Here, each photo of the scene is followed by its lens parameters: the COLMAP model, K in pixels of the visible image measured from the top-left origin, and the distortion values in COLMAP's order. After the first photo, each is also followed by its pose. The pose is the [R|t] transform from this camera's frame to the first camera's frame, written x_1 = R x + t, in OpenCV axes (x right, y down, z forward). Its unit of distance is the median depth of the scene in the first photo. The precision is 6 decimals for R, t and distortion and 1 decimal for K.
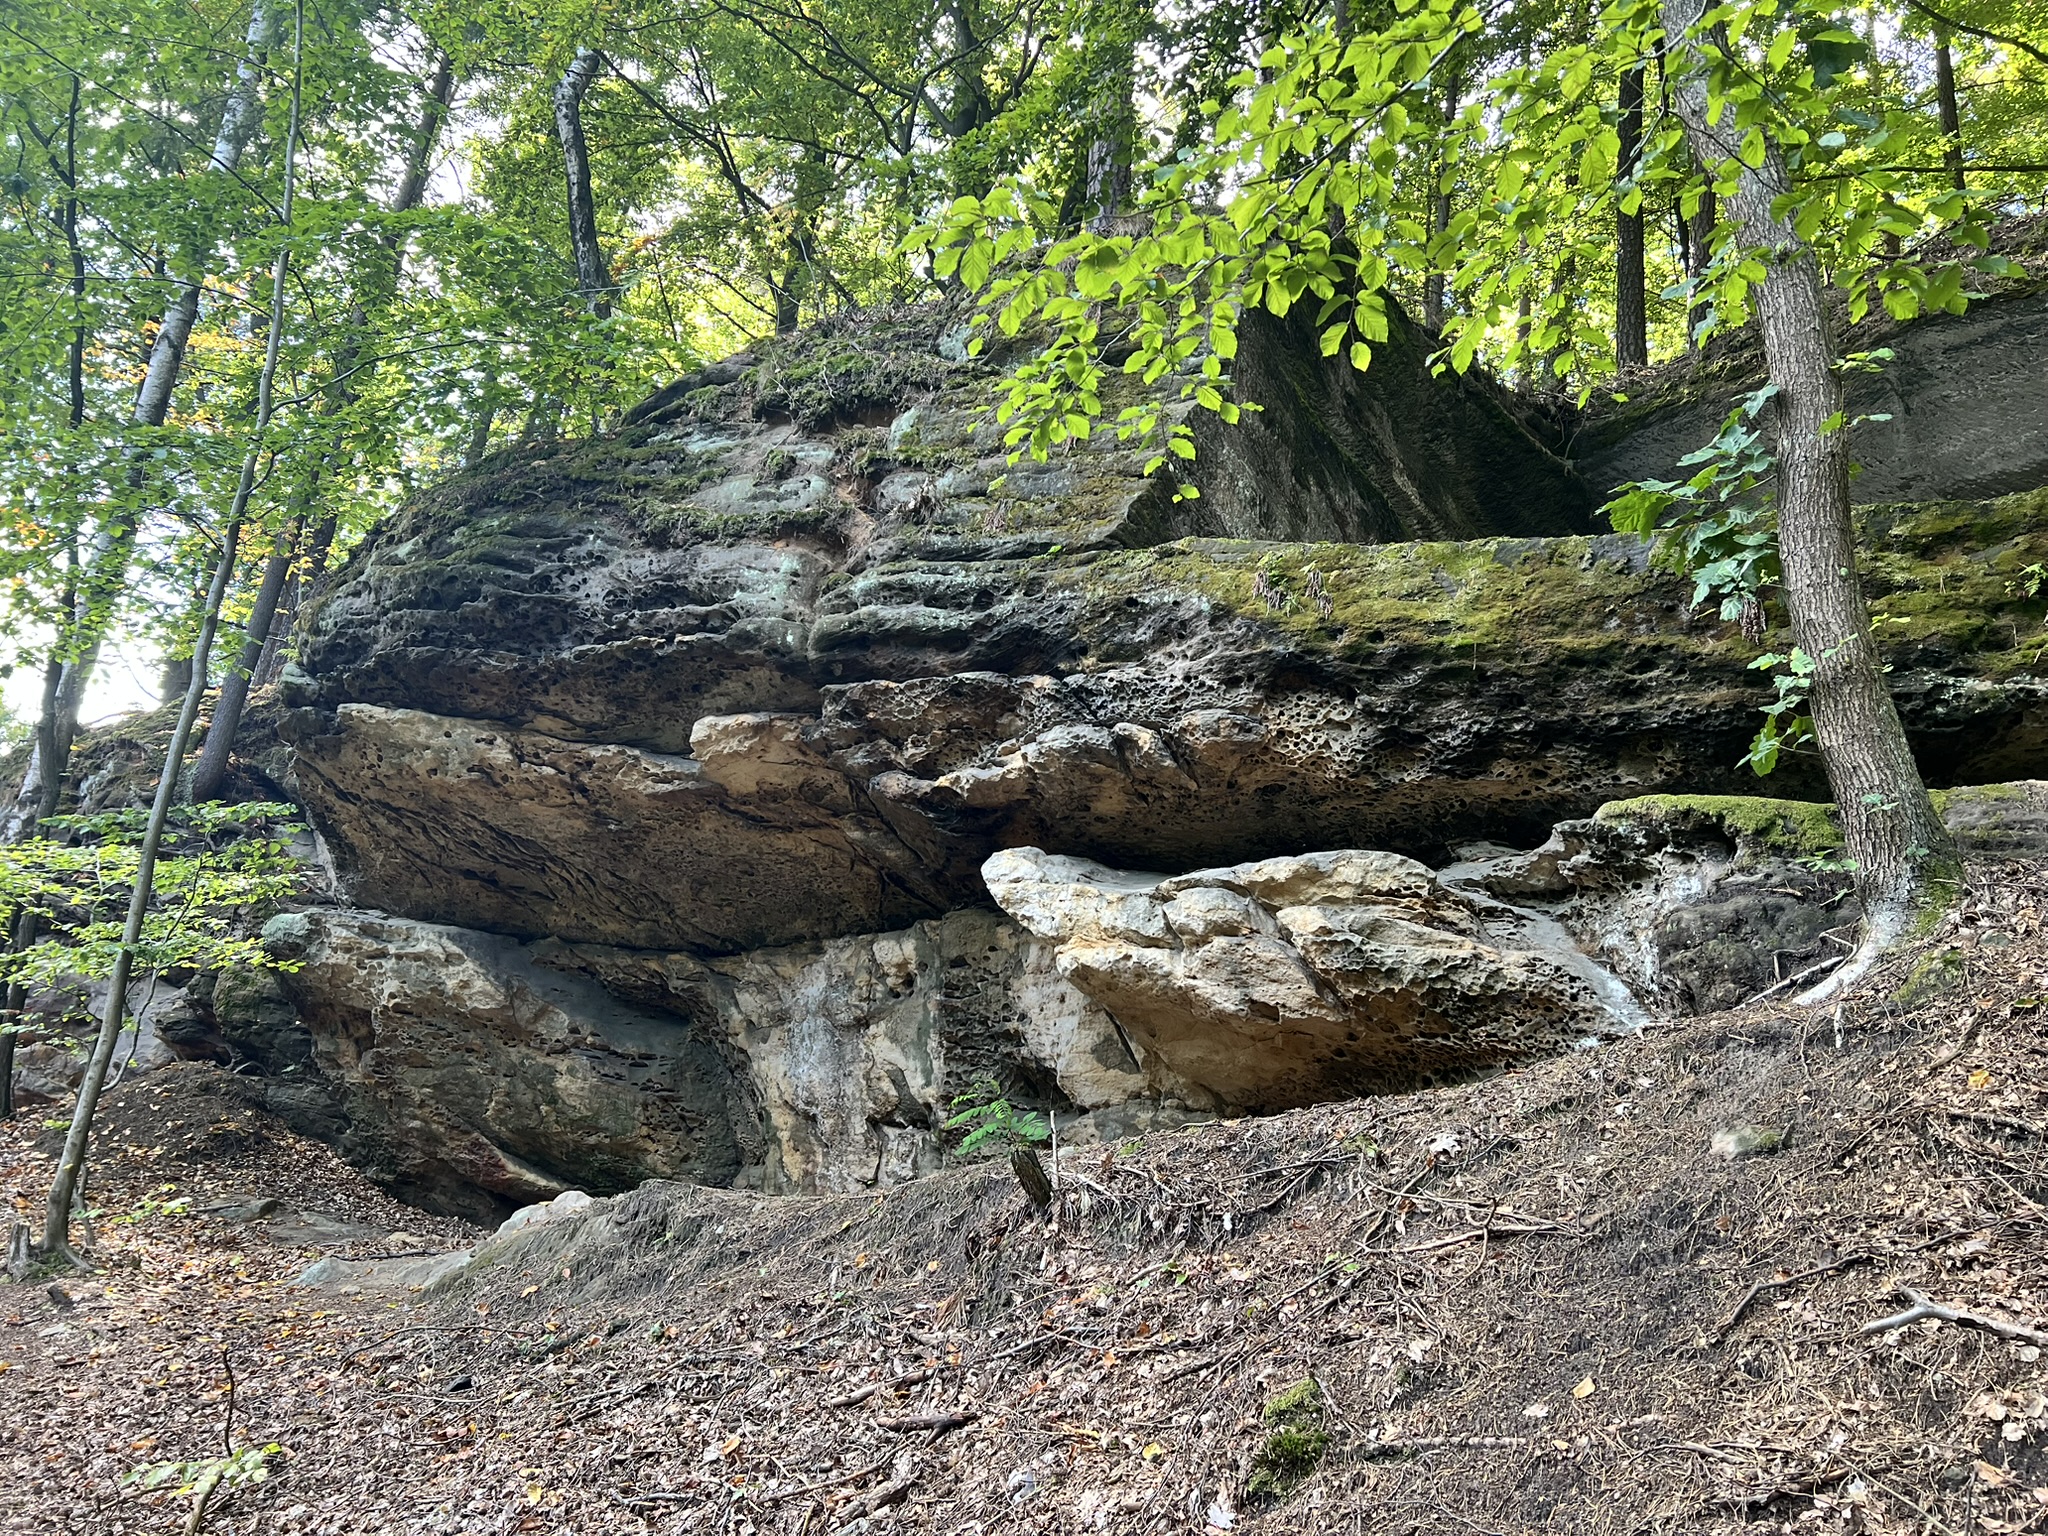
lens RADIAL K [[1498.2, 0, 1024.0], [0, 1498.2, 768.0], [0, 0, 1]] dist [0.132217, -0.206456]
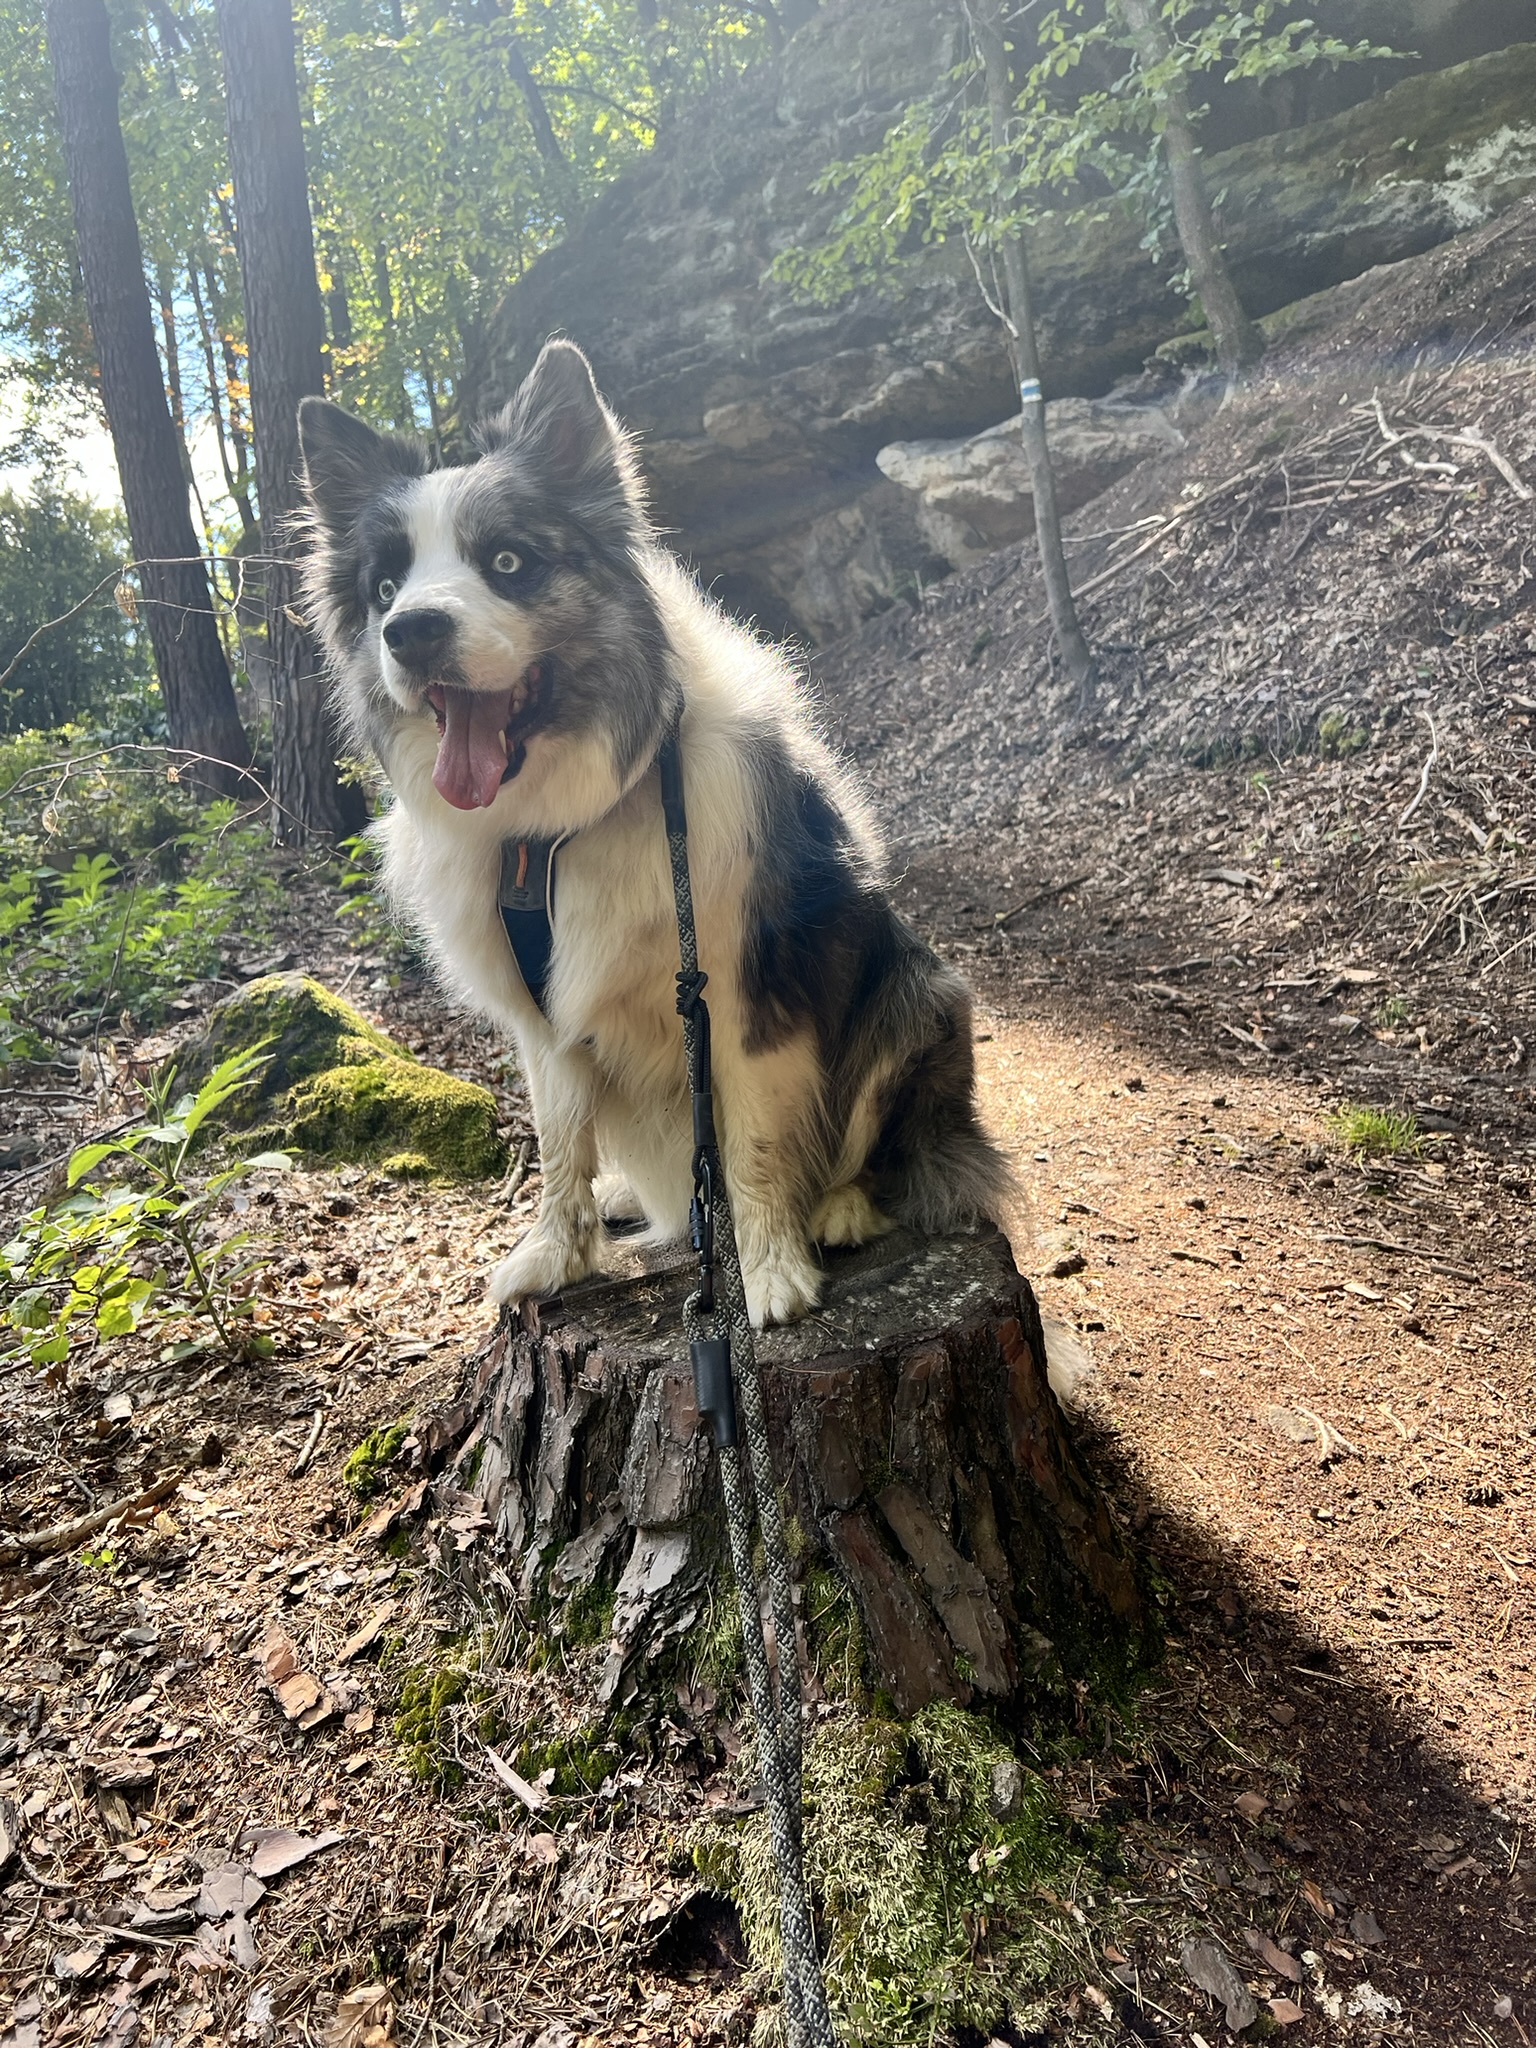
lens RADIAL K [[1509.6, 0, 768.0], [0, 1509.6, 1024.0], [0, 0, 1]] dist [0.006751, -0.002416]
pose [[0.950649, -0.192347, -0.243454, 0.155076], [0.279328, 0.872144, 0.401672, -0.106516], [0.135066, -0.449853, 0.882830, -0.925736]]
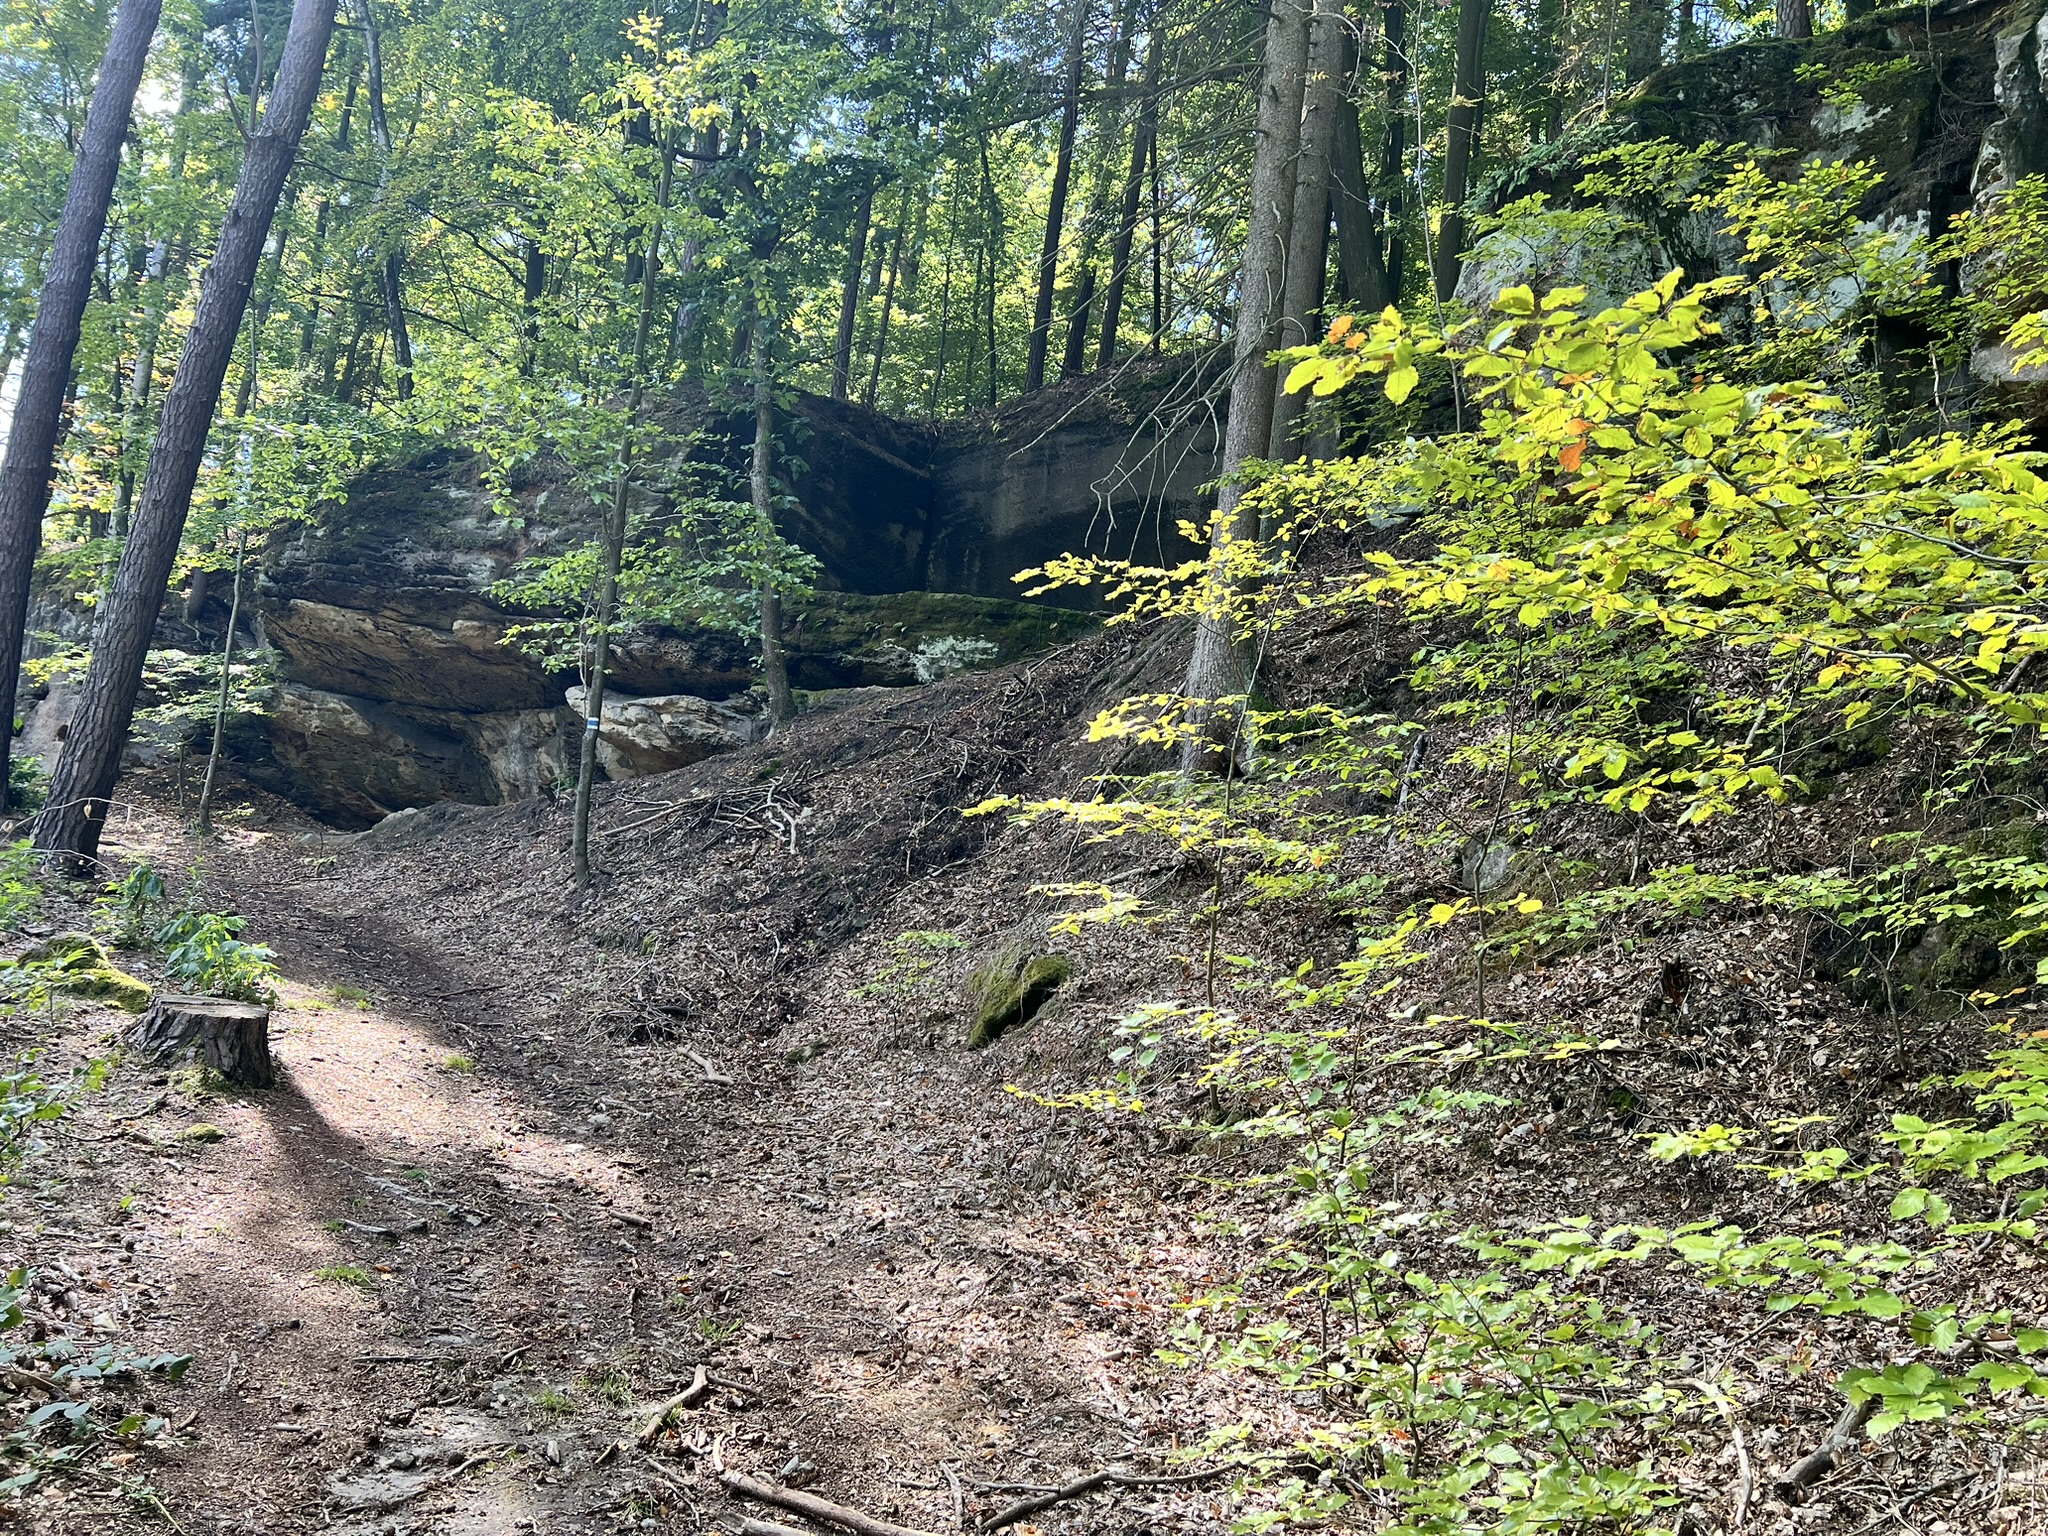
lens RADIAL K [[1519.7, 0, 1048.6], [0, 1519.7, 775.6], [0, 0, 1]] dist [0.016563, -0.007802]
pose [[0.991973, 0.019589, 0.124923, 0.452502], [-0.043463, 0.980556, 0.191366, -0.318143], [-0.118745, -0.195259, 0.973537, -1.629638]]
